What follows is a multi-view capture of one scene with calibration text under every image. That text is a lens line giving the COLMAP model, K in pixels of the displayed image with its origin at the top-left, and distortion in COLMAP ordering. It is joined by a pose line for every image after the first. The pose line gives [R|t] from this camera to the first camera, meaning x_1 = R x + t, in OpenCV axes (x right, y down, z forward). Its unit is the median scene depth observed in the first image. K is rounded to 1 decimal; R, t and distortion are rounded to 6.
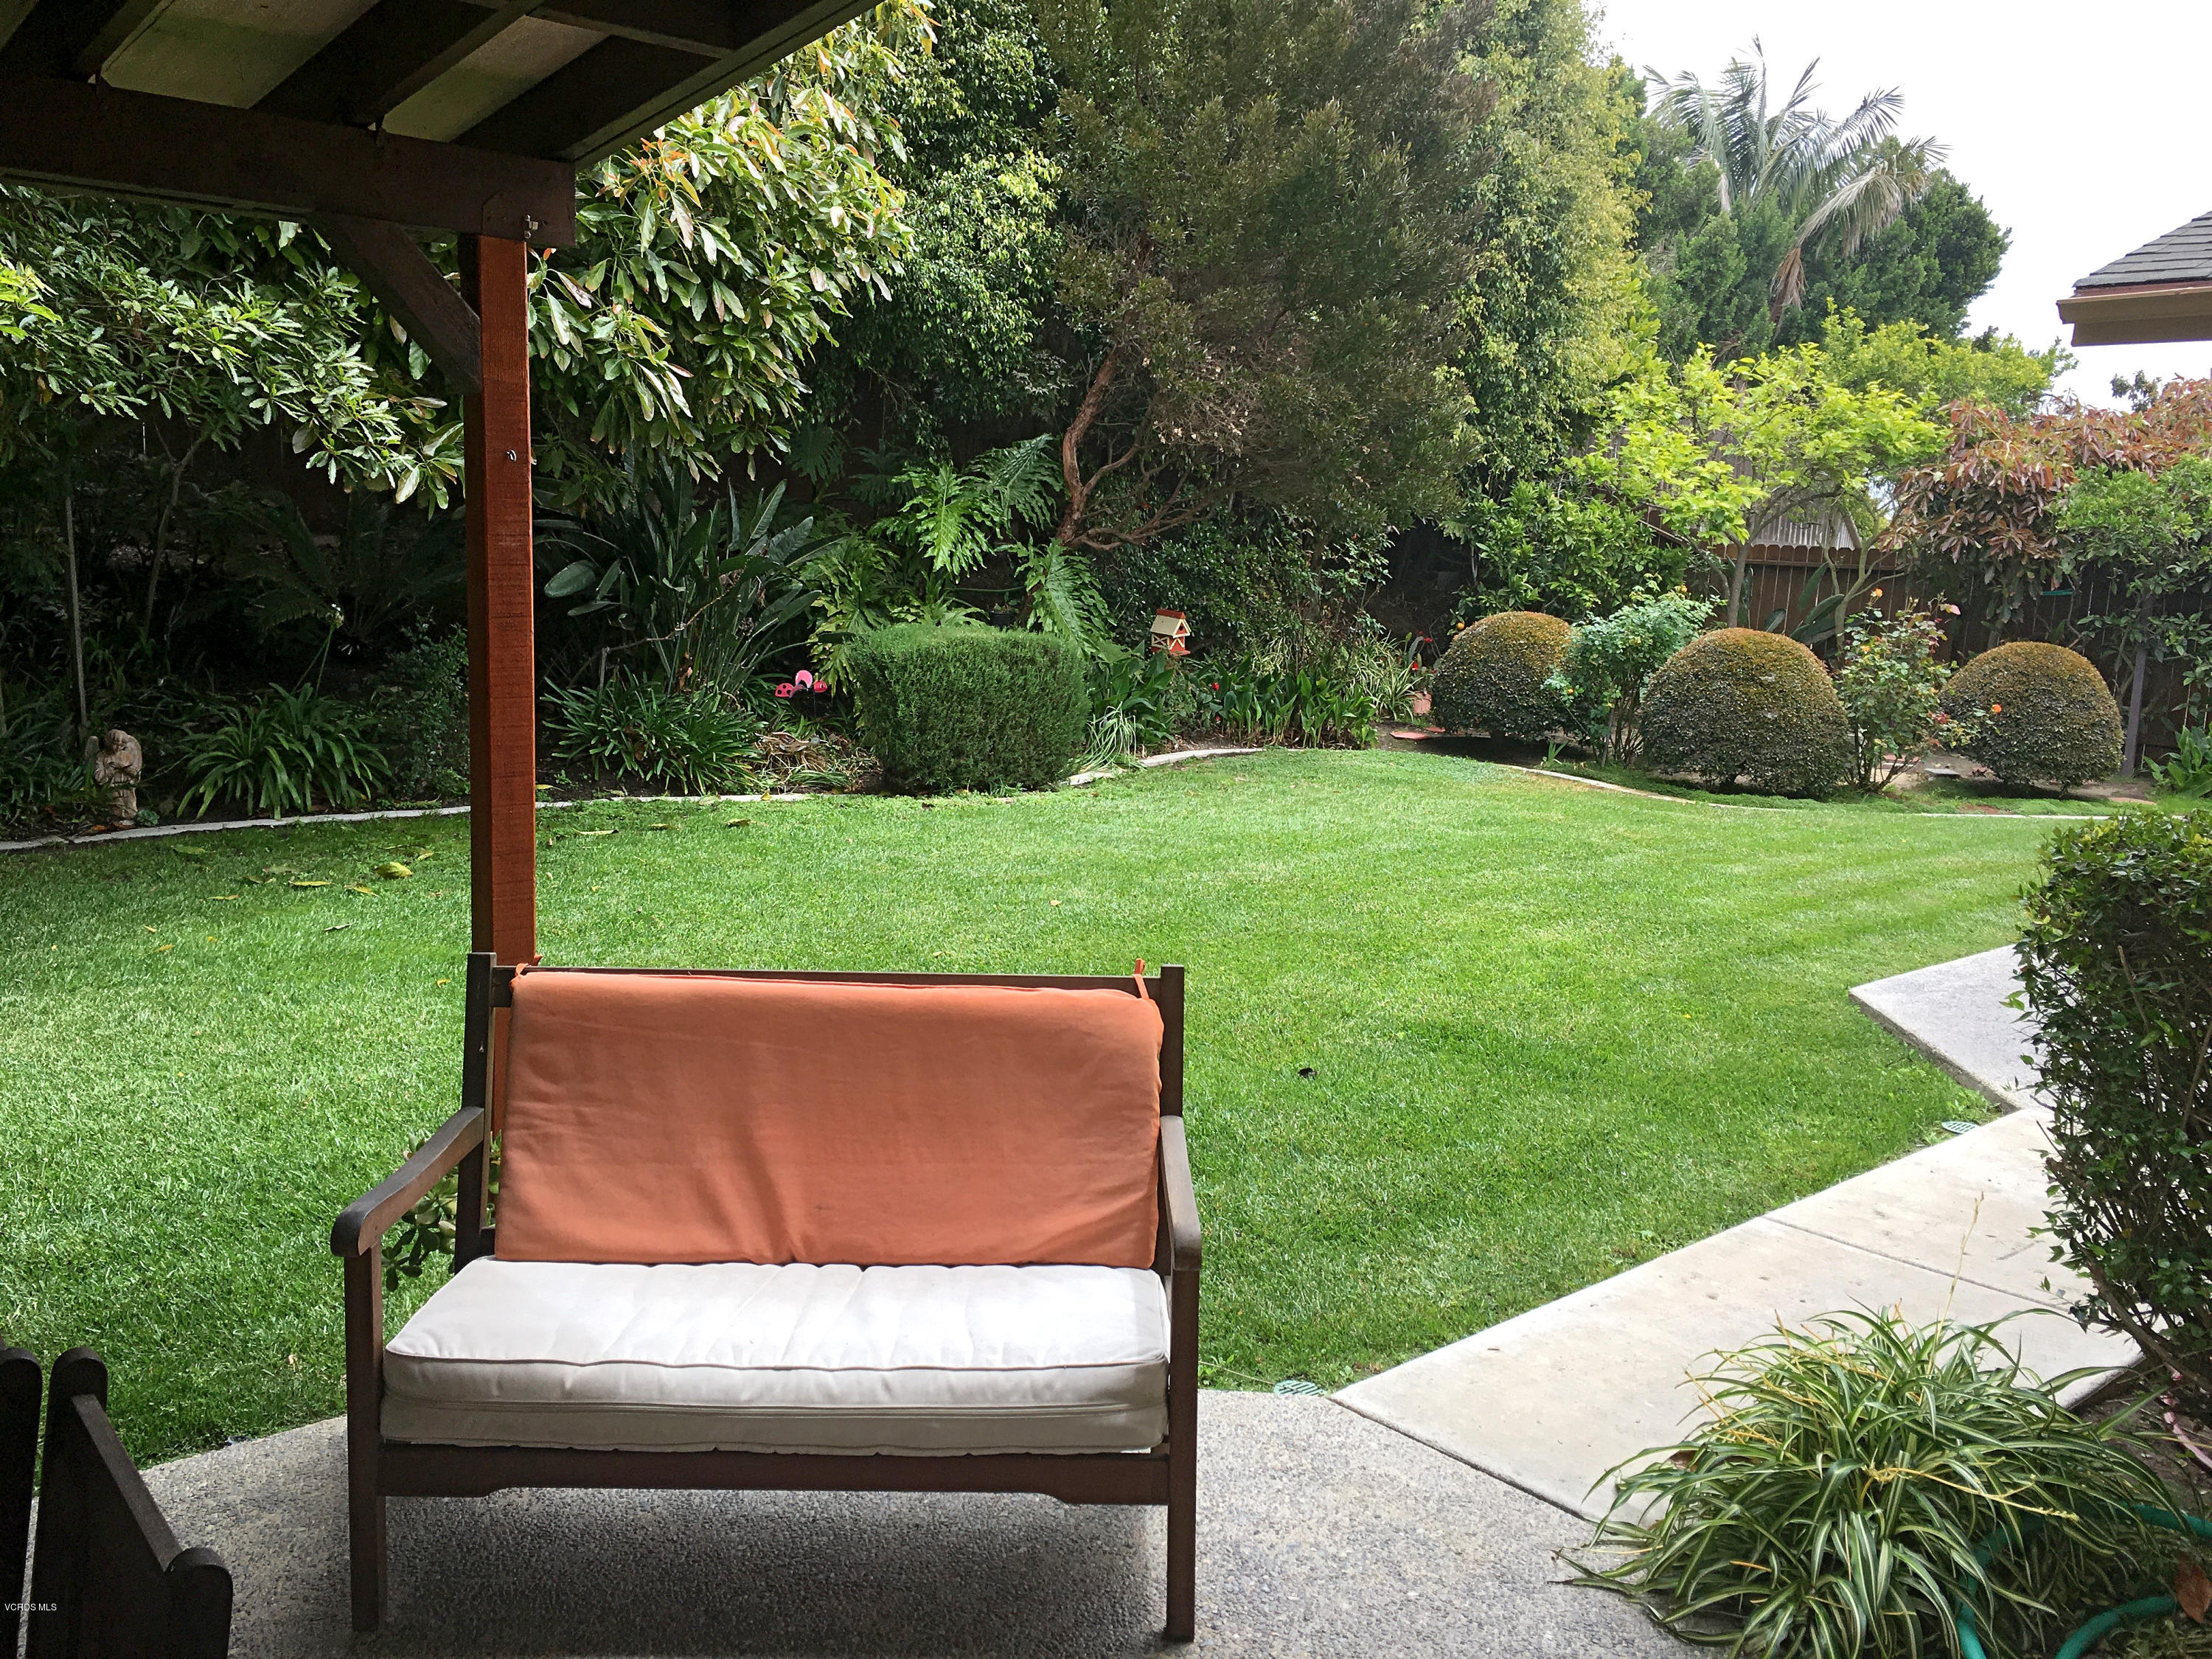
lens RADIAL K [[1848.3, 0, 1108.1], [0, 1848.3, 840.0], [0, 0, 1]] dist [0.056721, -0.080745]
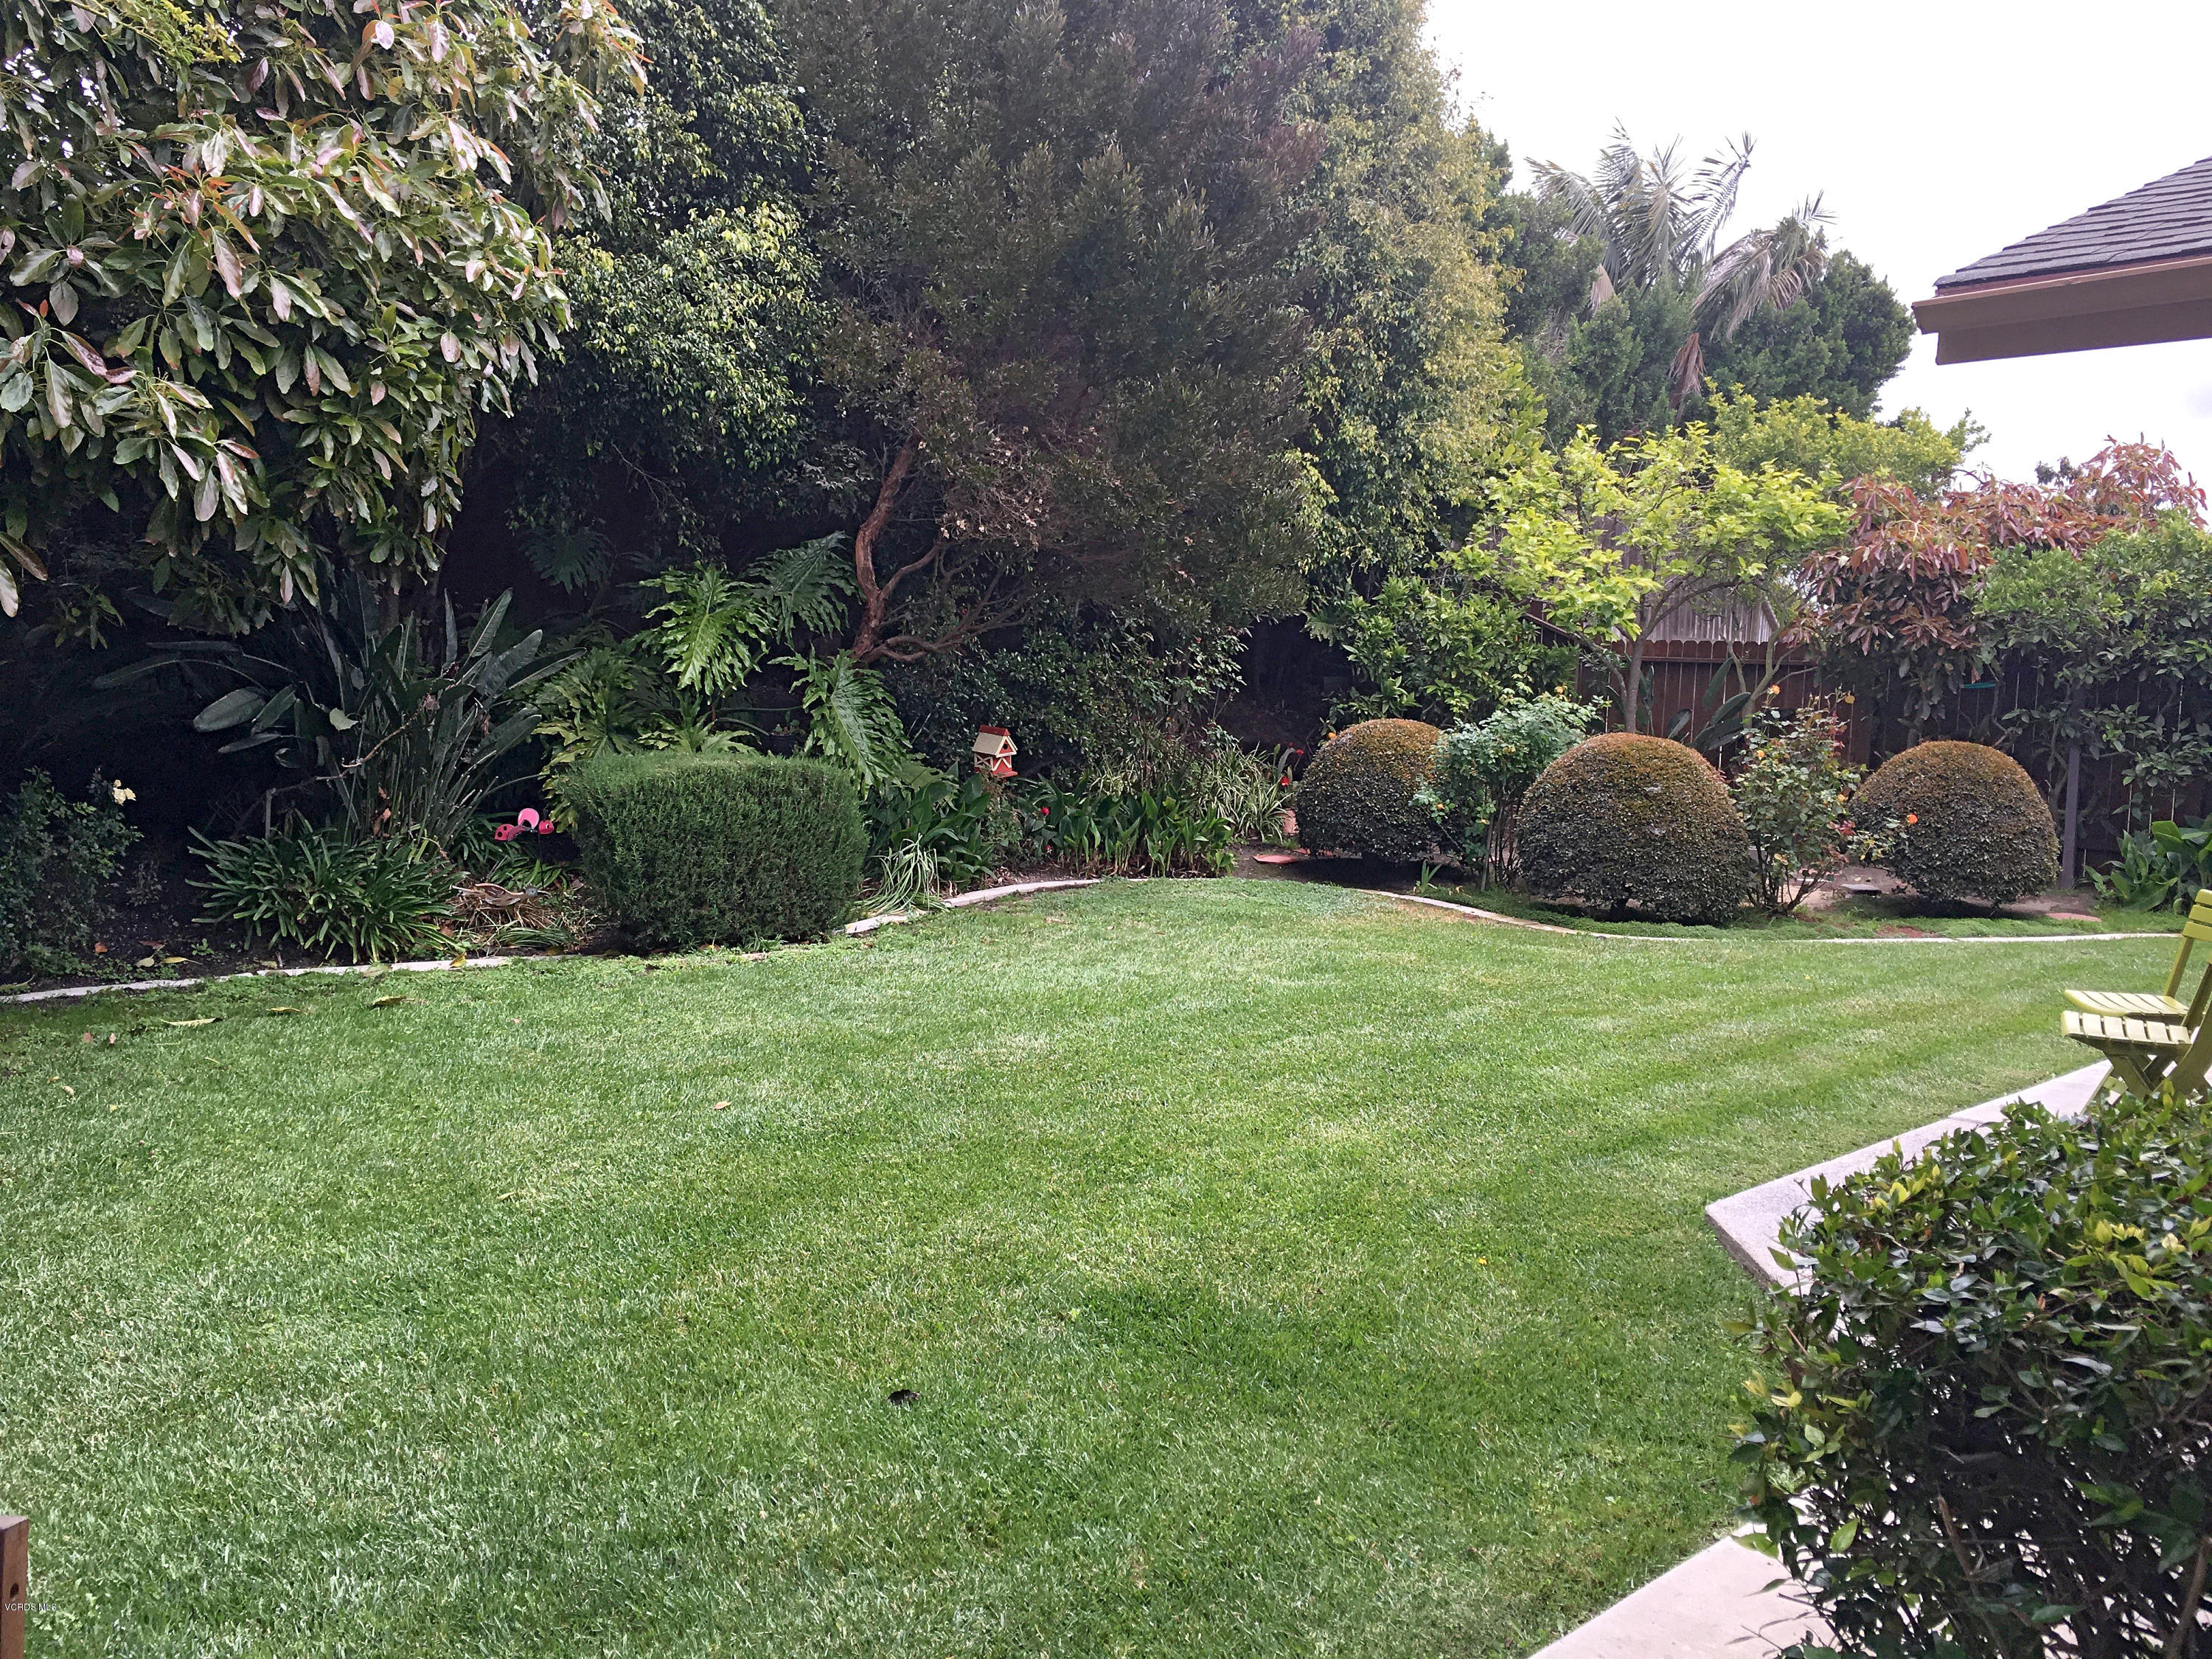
lens RADIAL K [[1848.3, 0, 1114.1], [0, 1848.3, 825.4], [0, 0, 1]] dist [0.056721, -0.080745]
pose [[0.999457, -0.025082, 0.021350, 0.079273], [0.026460, 0.997406, -0.066942, -0.017580], [-0.019615, 0.067471, 0.997528, 0.128627]]
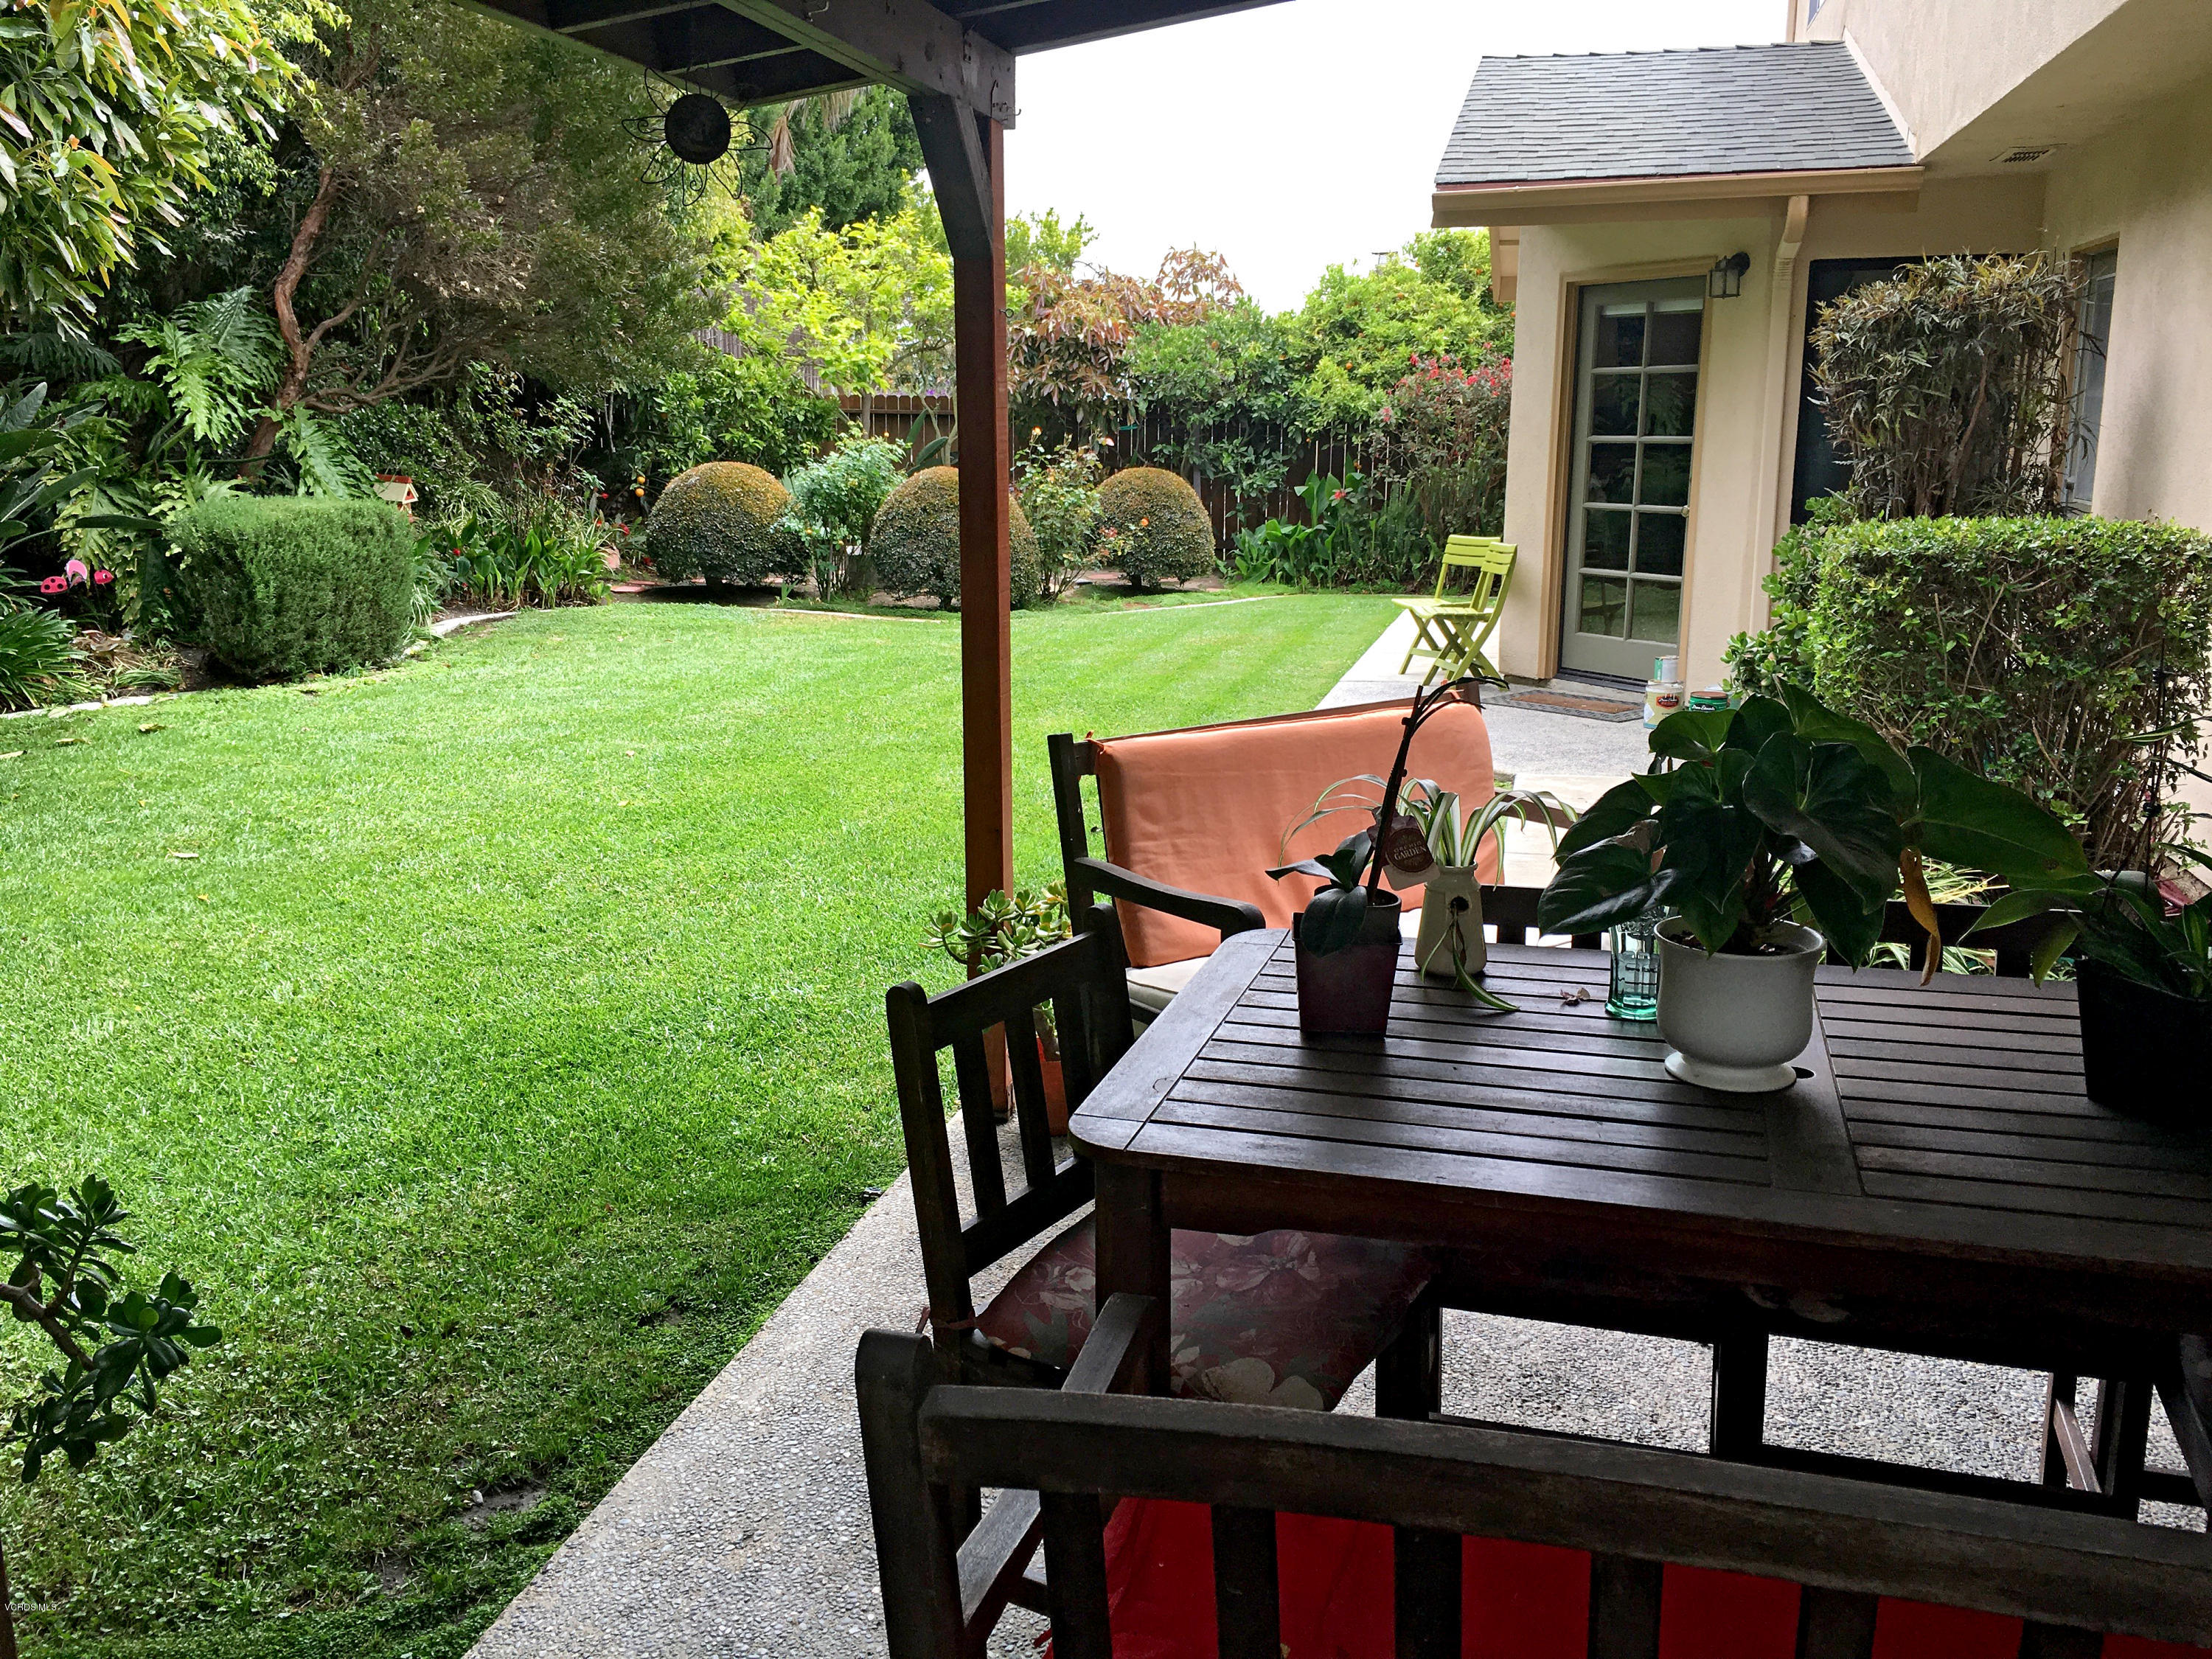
lens RADIAL K [[1848.3, 0, 1114.3], [0, 1848.3, 821.3], [0, 0, 1]] dist [0.056721, -0.080745]
pose [[0.816162, -0.155109, 0.556615, -0.248273], [0.119567, 0.987783, 0.099940, 0.000314], [-0.565316, -0.015014, 0.824738, -0.002447]]
